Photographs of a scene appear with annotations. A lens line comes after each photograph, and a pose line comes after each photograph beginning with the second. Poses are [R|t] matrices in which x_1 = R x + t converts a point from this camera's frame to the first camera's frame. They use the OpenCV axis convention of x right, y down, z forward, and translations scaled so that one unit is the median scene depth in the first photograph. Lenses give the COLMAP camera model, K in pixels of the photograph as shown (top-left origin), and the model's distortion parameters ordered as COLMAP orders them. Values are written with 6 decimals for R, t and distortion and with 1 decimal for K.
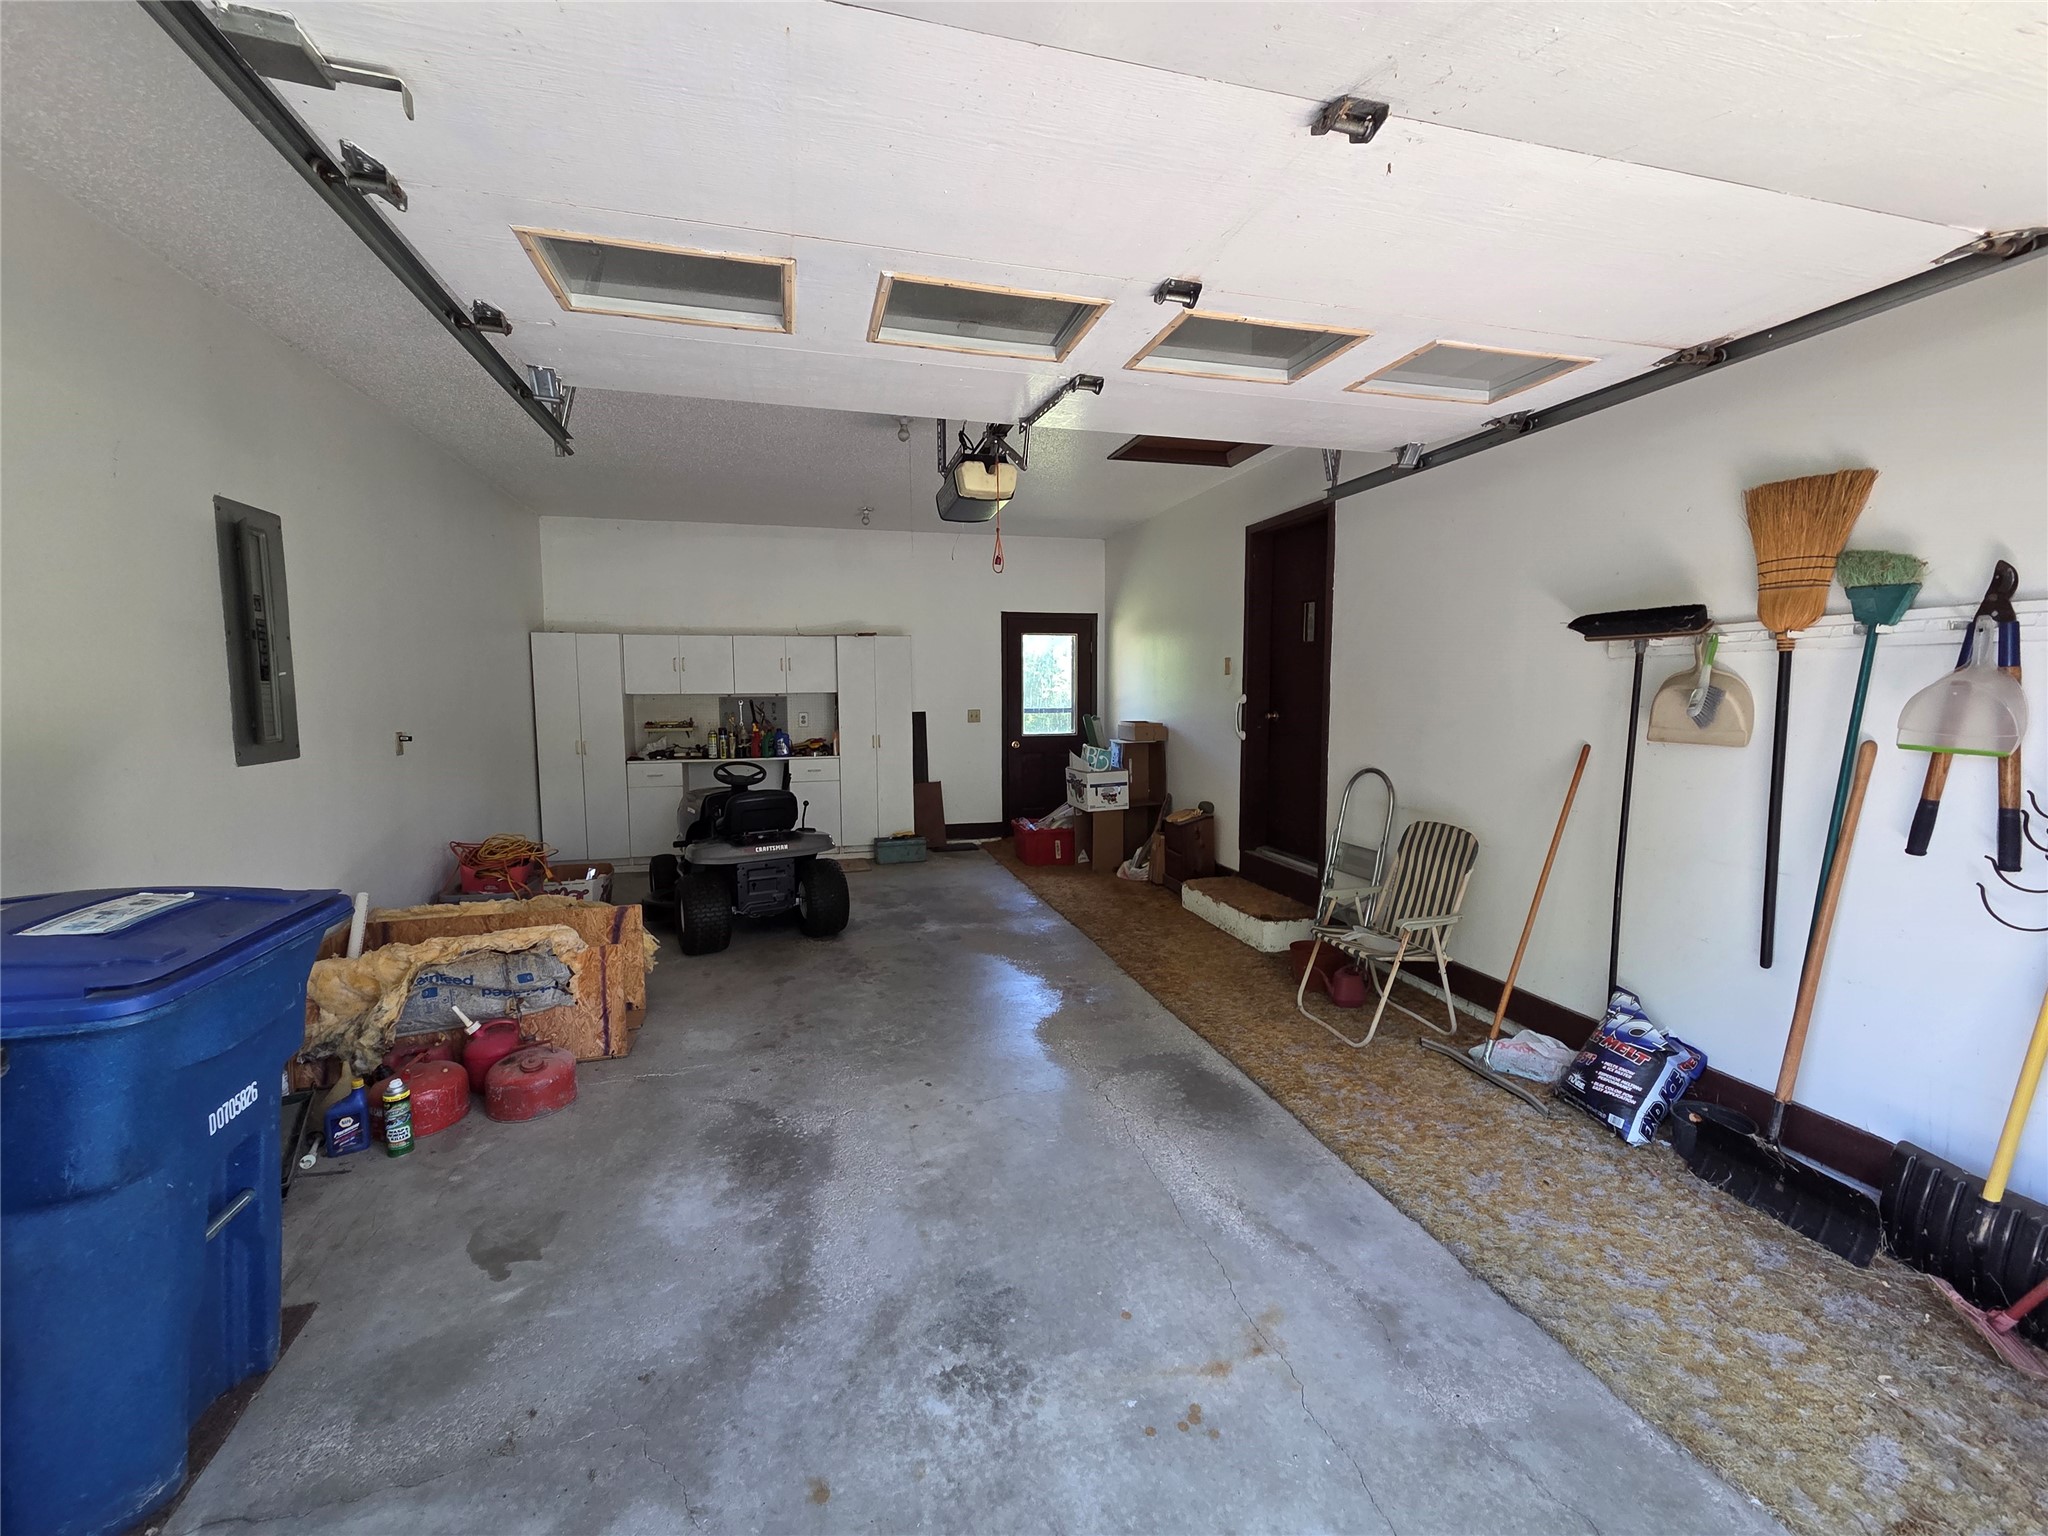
lens RADIAL K [[843.2, 0, 1024.0], [0, 843.2, 768.0], [0, 0, 1]] dist [-0.000729, -0.000366]
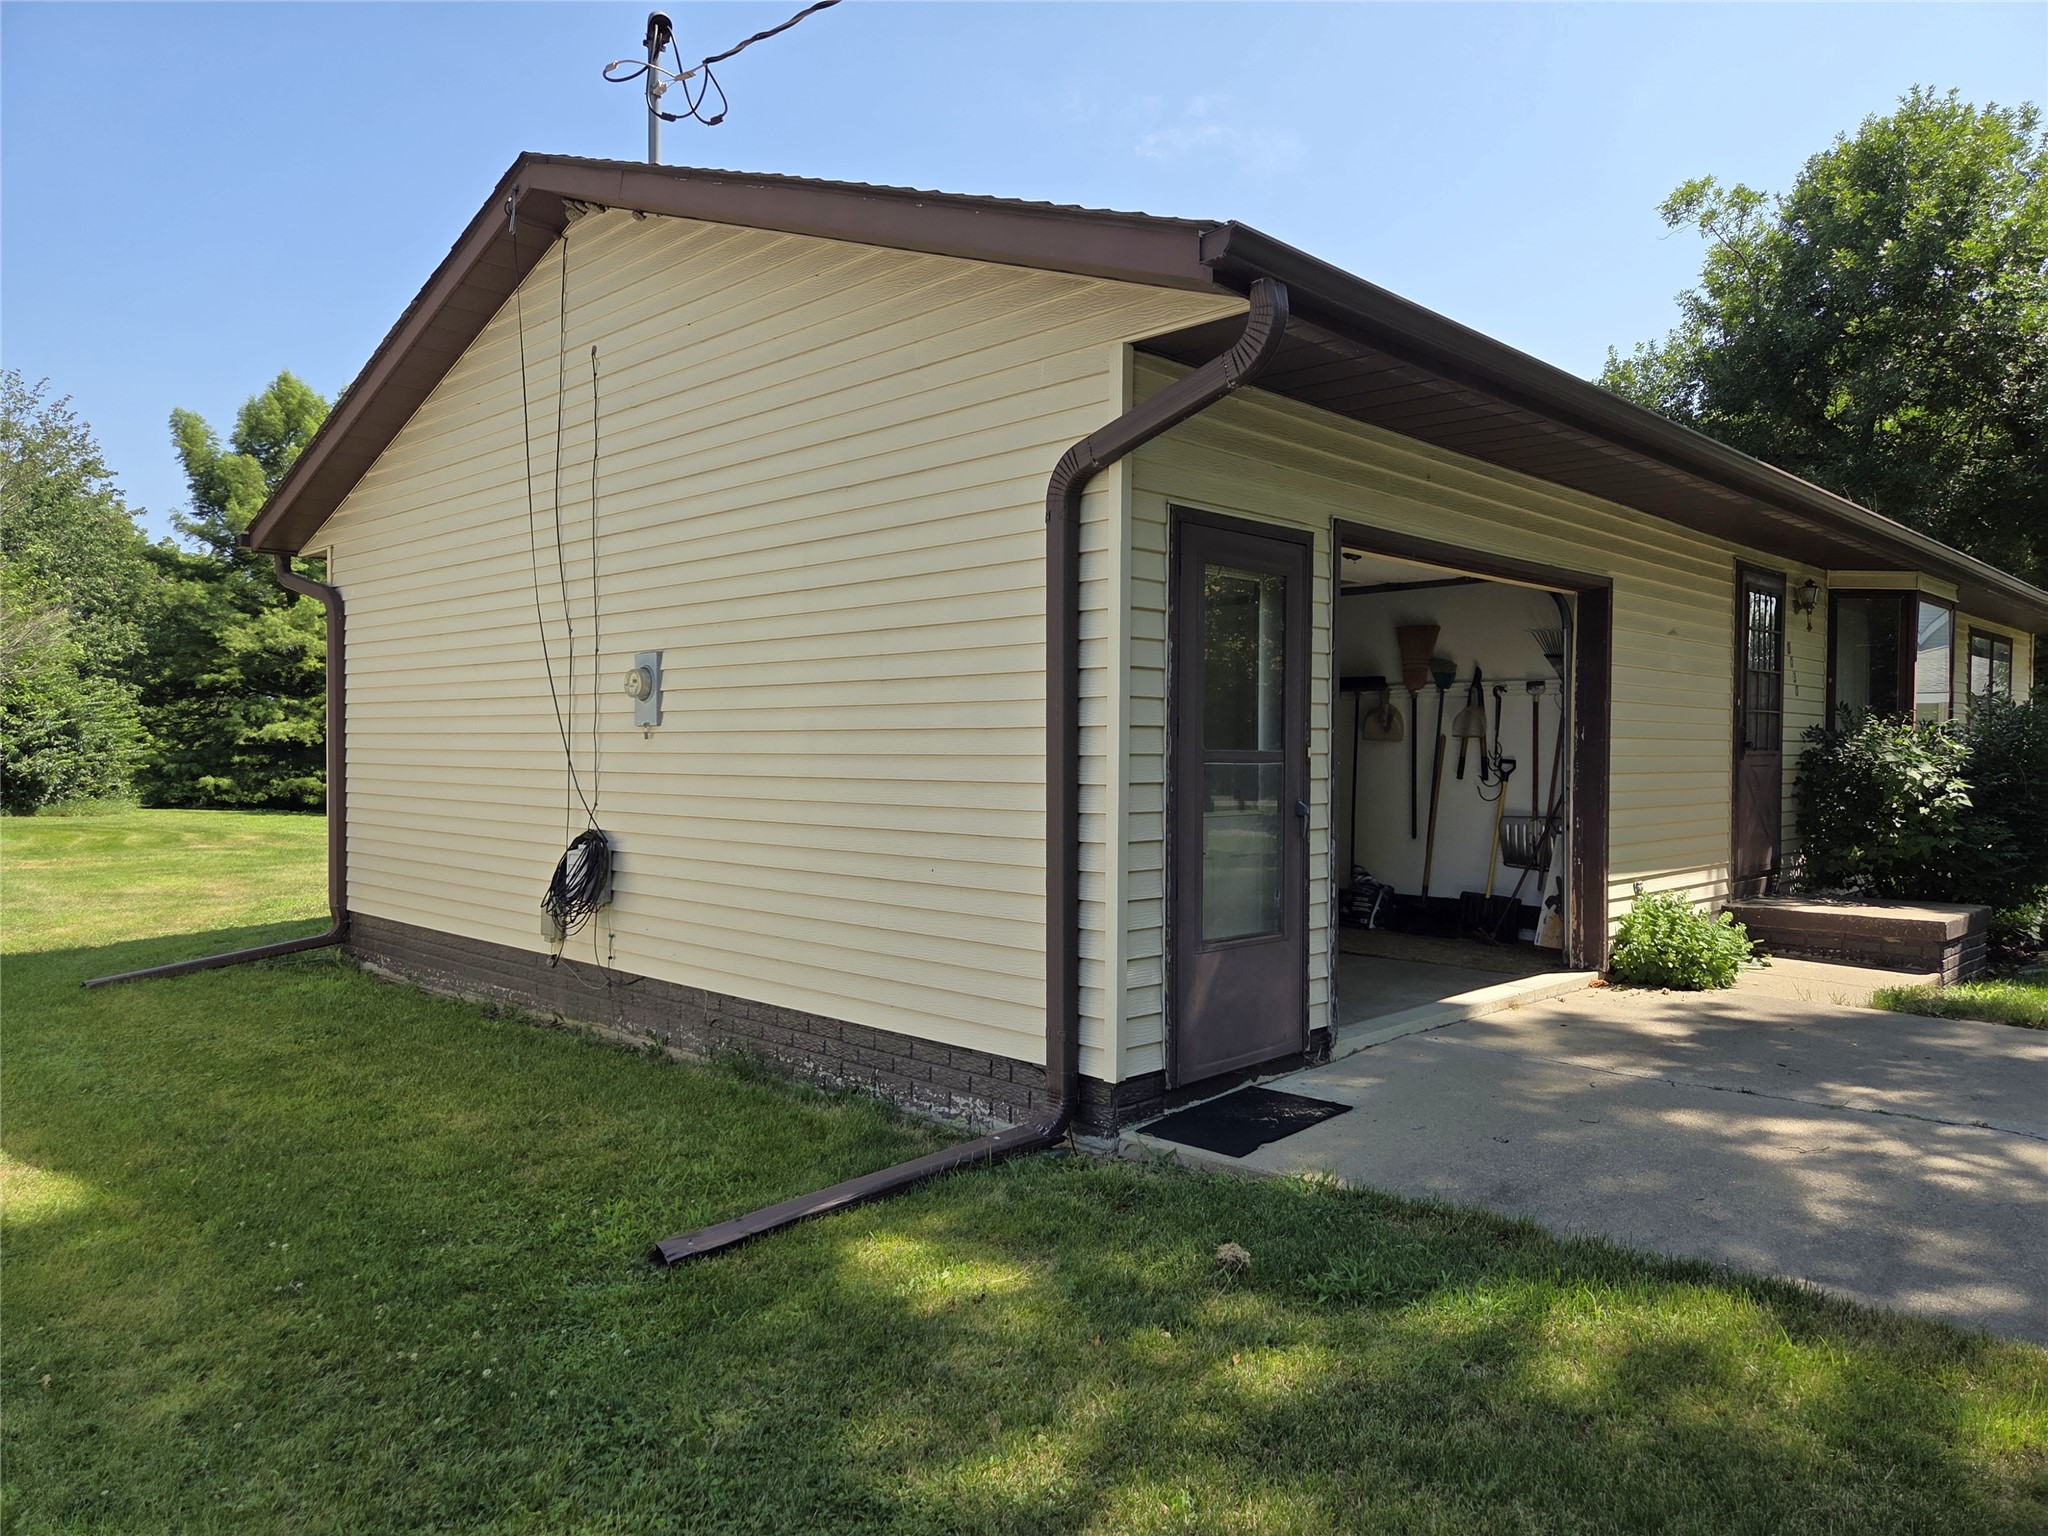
lens RADIAL K [[1390.2, 0, 1024.0], [0, 1390.2, 768.0], [0, 0, 1]] dist [0.003800, 0.001151]
pose [[0.868629, 0.005582, 0.495431, -1.817923], [0.033924, 0.996920, -0.070711, 0.270726], [-0.494300, 0.078228, 0.865764, -1.669156]]
